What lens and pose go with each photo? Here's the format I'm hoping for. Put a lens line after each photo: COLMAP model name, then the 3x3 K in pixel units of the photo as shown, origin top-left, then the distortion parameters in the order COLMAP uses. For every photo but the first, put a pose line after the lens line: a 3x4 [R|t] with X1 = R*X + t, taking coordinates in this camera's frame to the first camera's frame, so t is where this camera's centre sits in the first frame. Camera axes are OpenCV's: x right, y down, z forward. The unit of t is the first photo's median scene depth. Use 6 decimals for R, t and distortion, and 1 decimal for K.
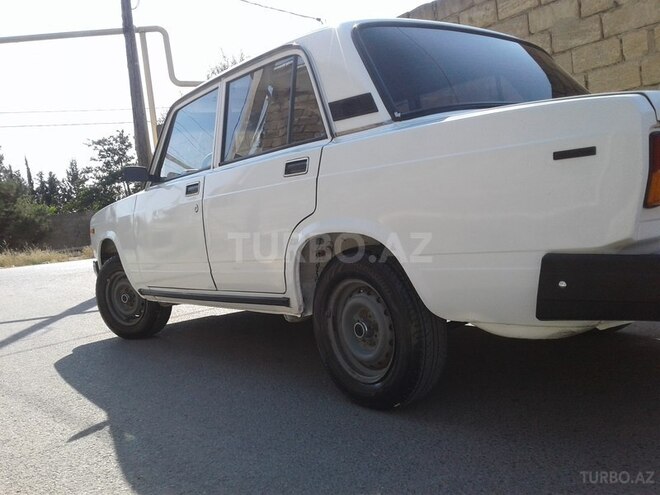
lens RADIAL K [[610.2, 0, 320.8], [0, 610.2, 284.1], [0, 0, 1]] dist [0.051205, -0.092884]
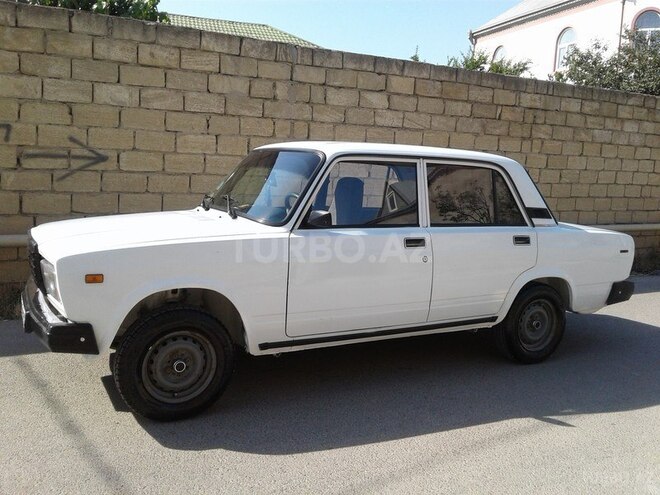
lens RADIAL K [[615.7, 0, 344.6], [0, 615.7, 246.8], [0, 0, 1]] dist [0.054864, -0.000665]
pose [[0.122186, -0.023152, 0.992237, -1.001439], [0.047000, 0.998741, 0.017516, -0.120008], [-0.991394, 0.044495, 0.123120, 0.680950]]
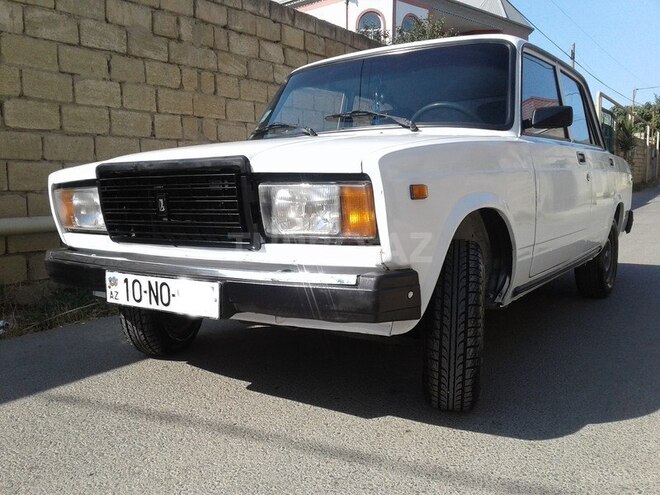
lens RADIAL K [[610.2, 0, 320.8], [0, 610.2, 284.1], [0, 0, 1]] dist [0.051205, -0.092884]
pose [[-0.315974, -0.048091, 0.947548, -0.737085], [0.145864, 0.984379, 0.098600, -0.077578], [-0.937488, 0.169368, -0.304023, 1.206779]]
